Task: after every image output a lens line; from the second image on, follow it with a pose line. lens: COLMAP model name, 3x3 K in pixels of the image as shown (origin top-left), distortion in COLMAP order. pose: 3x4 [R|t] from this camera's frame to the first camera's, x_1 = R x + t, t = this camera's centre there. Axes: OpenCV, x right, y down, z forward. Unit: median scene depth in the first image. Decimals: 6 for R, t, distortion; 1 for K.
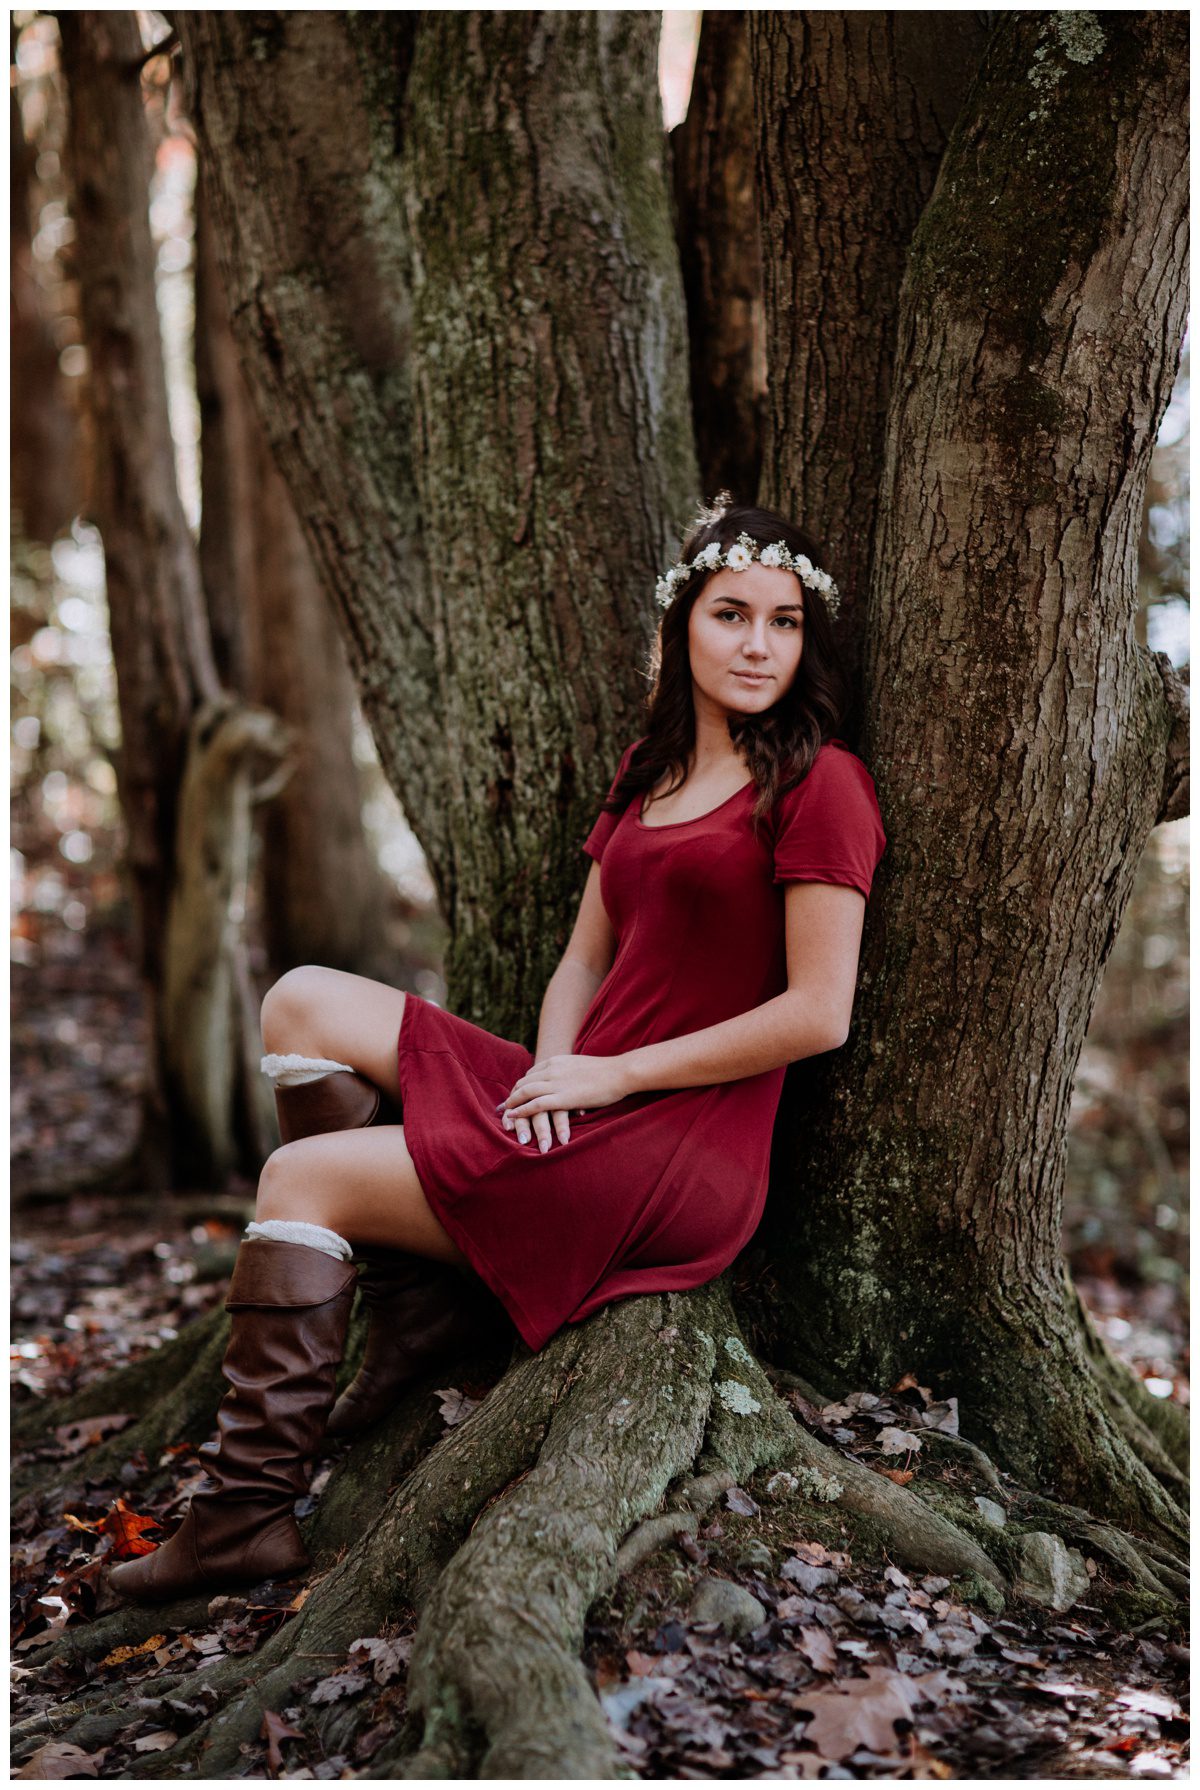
lens RADIAL K [[4336.6, 0, 599.9], [0, 4336.6, 895.3], [0, 0, 1]] dist [-0.345791, 0.000000]
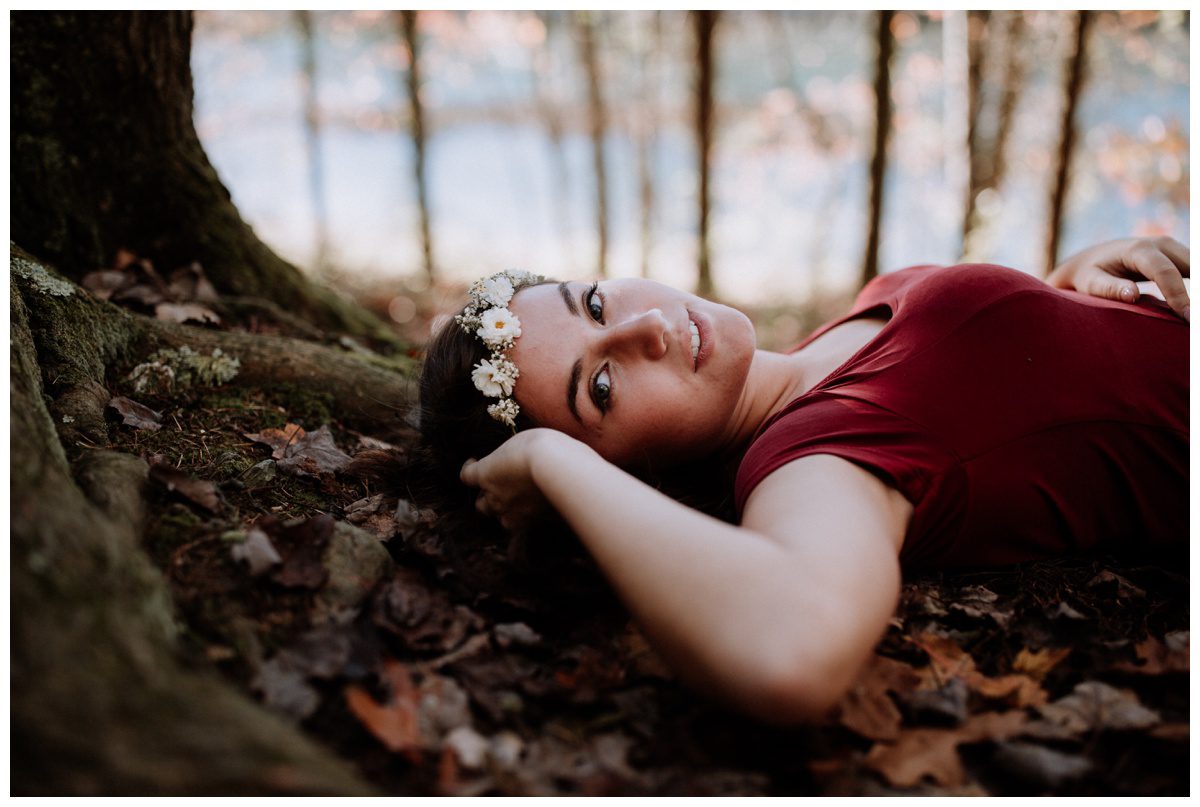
lens RADIAL K [[1159.4, 0, 600.8], [0, 1159.4, 402.5], [0, 0, 1]] dist [0.005272, 0.000000]
pose [[0.627111, -0.275554, 0.728562, -0.049841], [0.147526, 0.960424, 0.236265, 0.099761], [-0.764832, -0.040682, 0.642944, 0.771137]]
